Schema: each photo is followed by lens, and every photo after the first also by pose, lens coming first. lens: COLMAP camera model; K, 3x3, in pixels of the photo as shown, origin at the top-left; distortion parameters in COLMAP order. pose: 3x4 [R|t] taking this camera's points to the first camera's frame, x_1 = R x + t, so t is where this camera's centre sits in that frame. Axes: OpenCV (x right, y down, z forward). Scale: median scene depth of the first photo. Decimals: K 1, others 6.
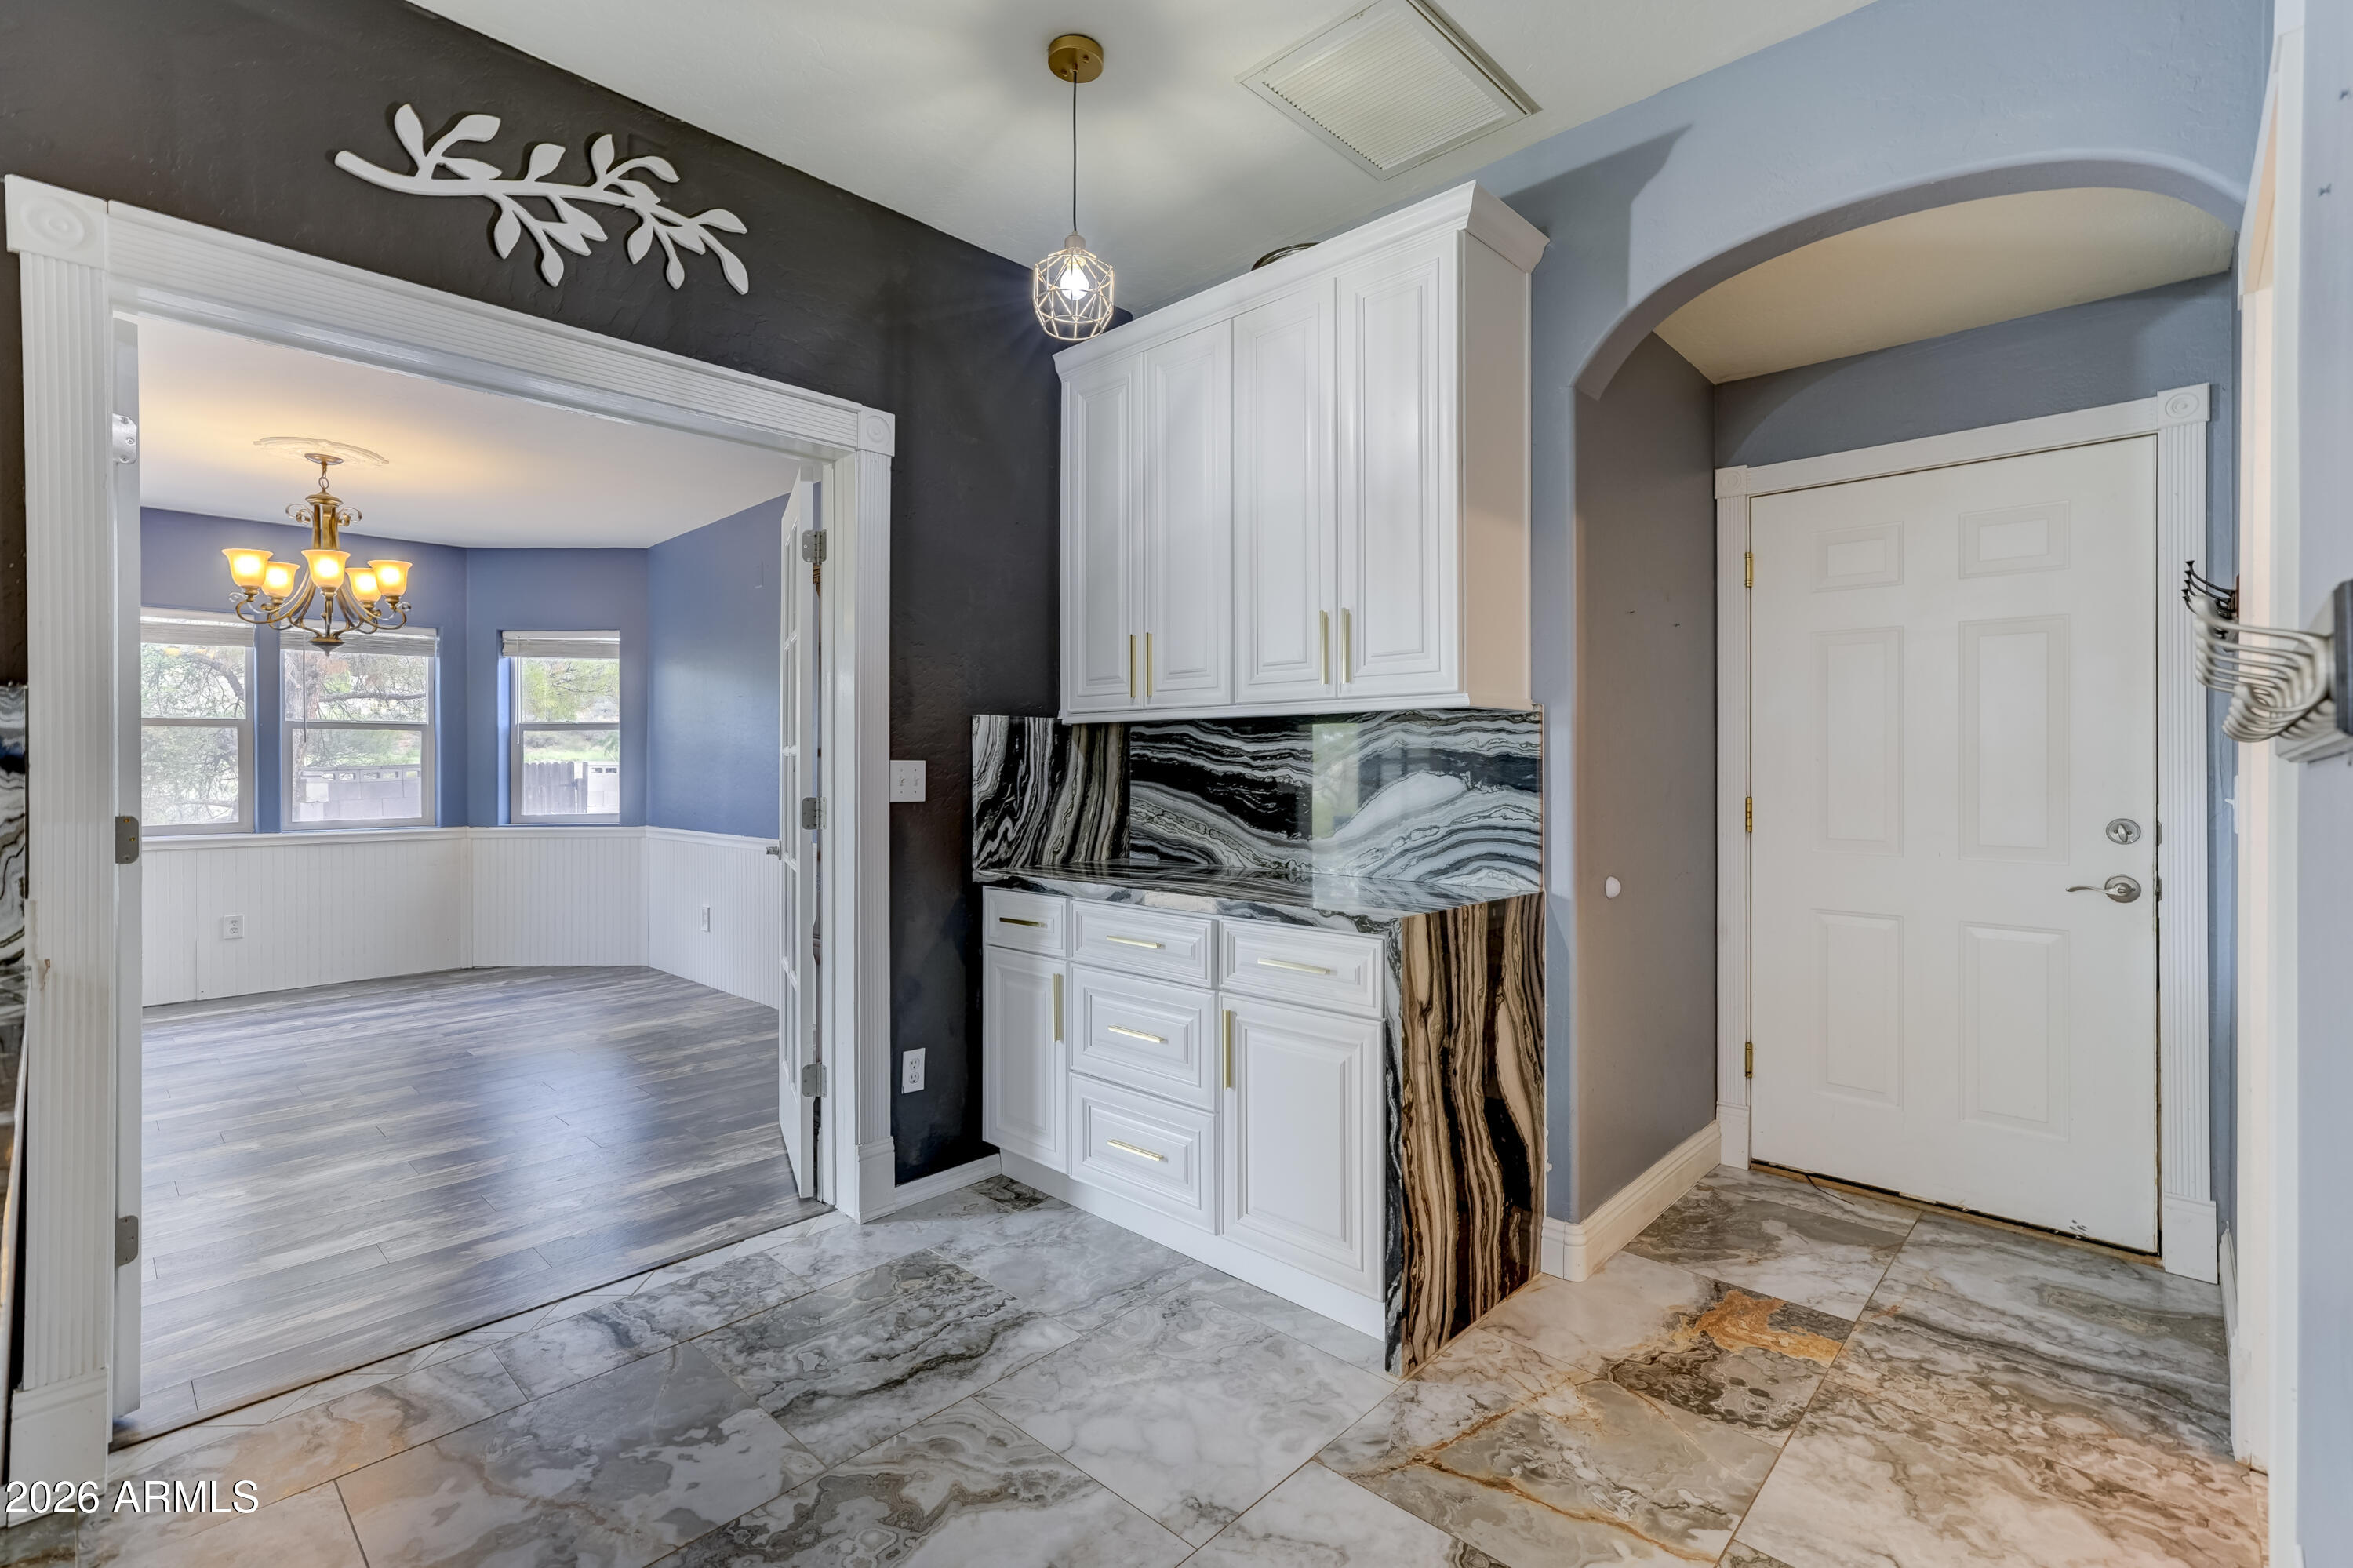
lens RADIAL K [[1077.0, 0, 1163.1], [0, 1077.0, 759.1], [0, 0, 1]] dist [-0.028117, 0.015502]
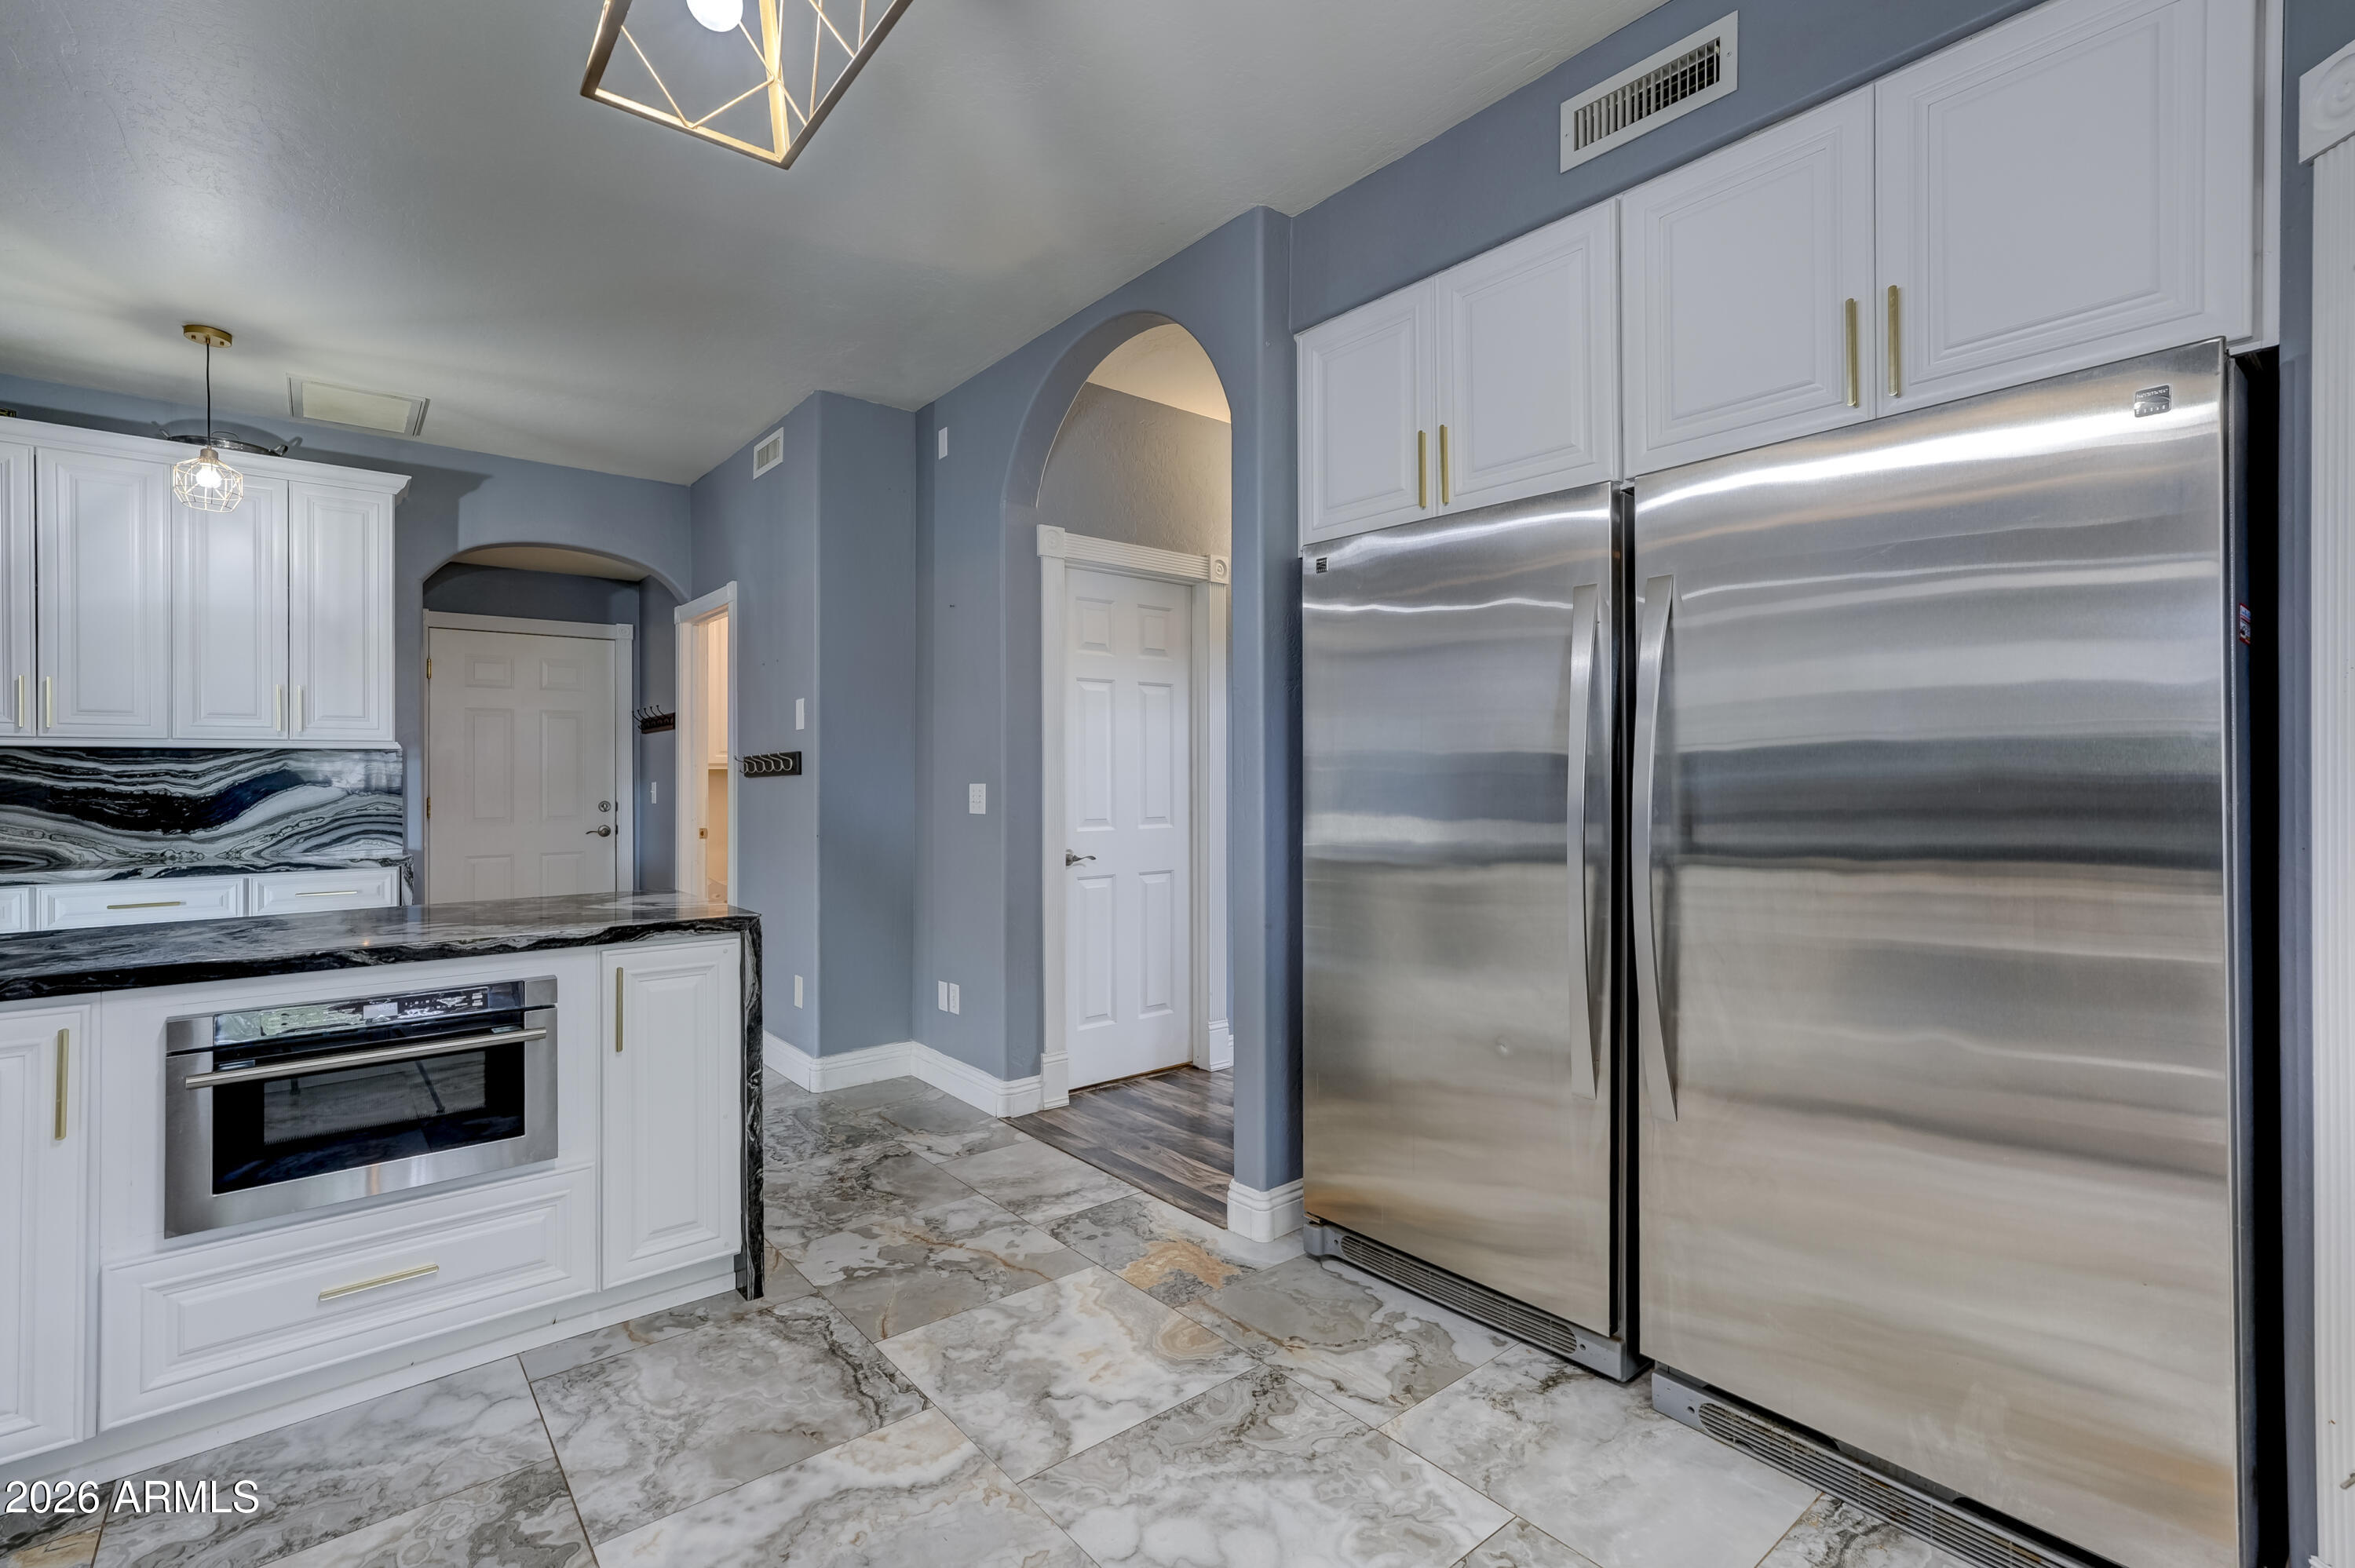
lens RADIAL K [[1077.7, 0, 1164.1], [0, 1077.7, 759.1], [0, 0, 1]] dist [-0.028117, 0.015502]
pose [[0.127365, 0.015126, 0.991741, -1.090811], [0.004338, 0.999866, -0.015807, 0.004324], [-0.991846, 0.006316, 0.127282, -0.451284]]
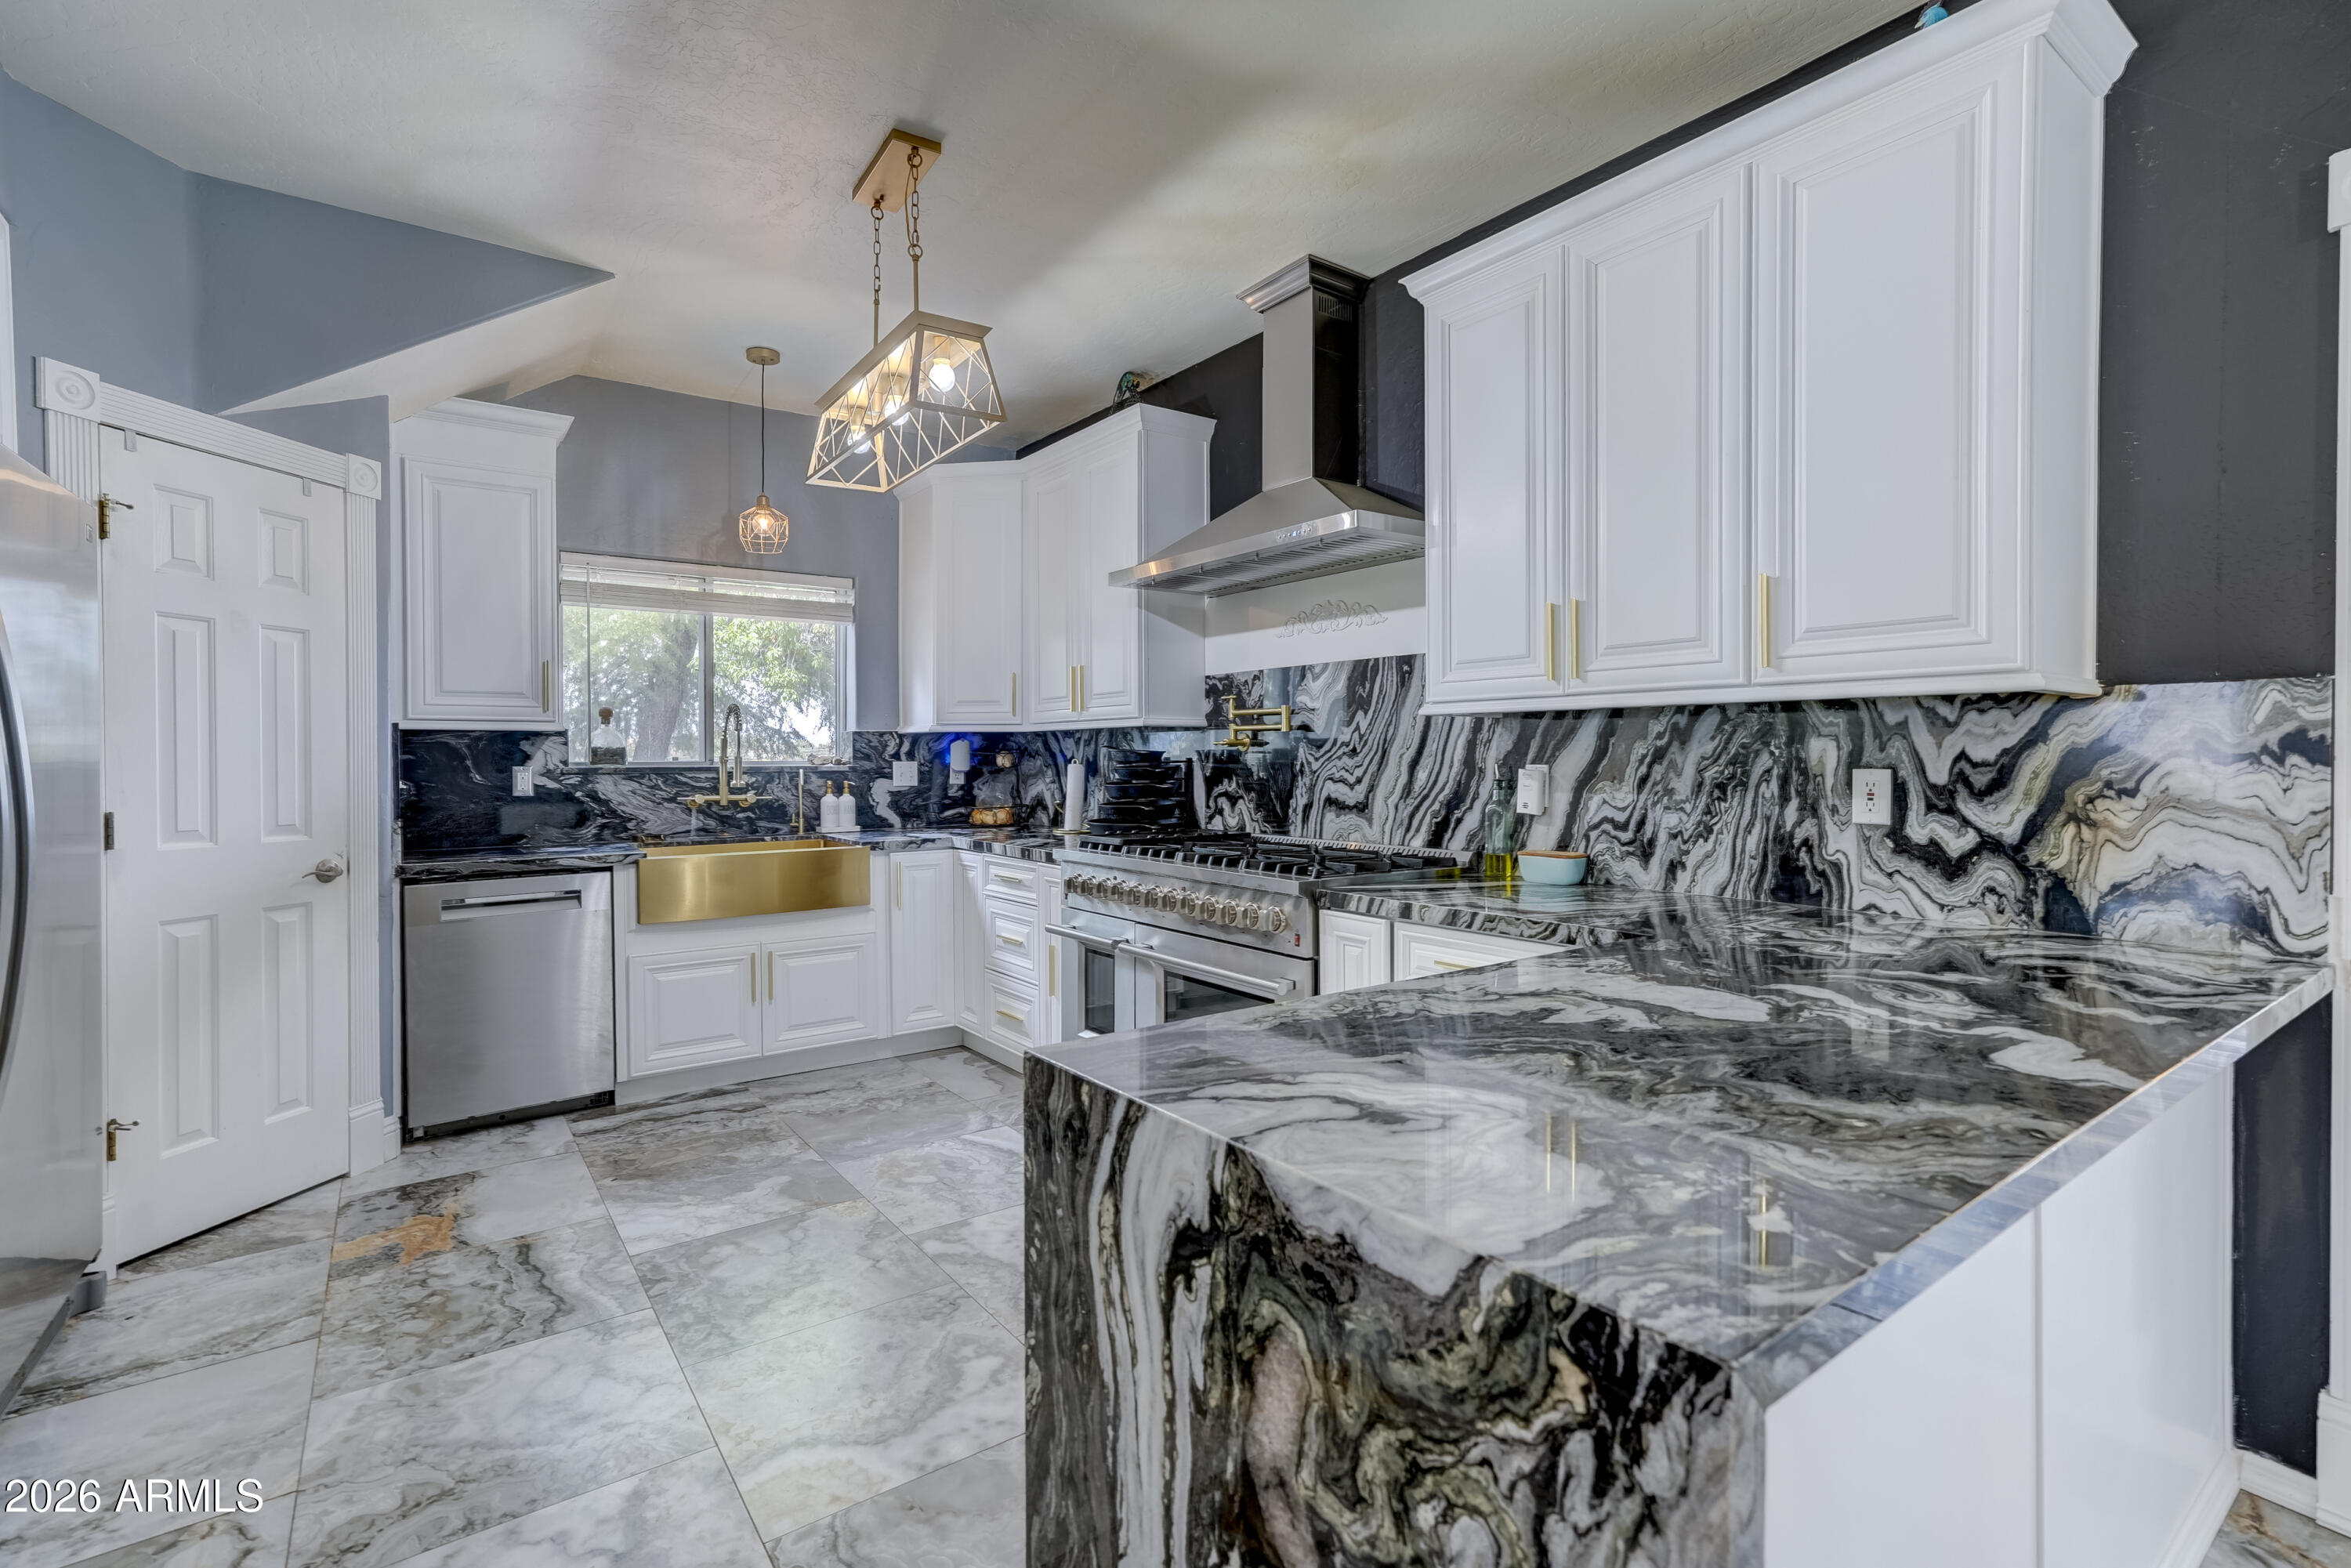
lens RADIAL K [[1076.0, 0, 1162.1], [0, 1076.0, 759.1], [0, 0, 1]] dist [-0.028117, 0.015502]
pose [[-0.175257, 0.004032, -0.984515, 0.045913], [0.003404, 0.999988, 0.003489, 0.000155], [0.984517, -0.002740, -0.175268, 0.068688]]
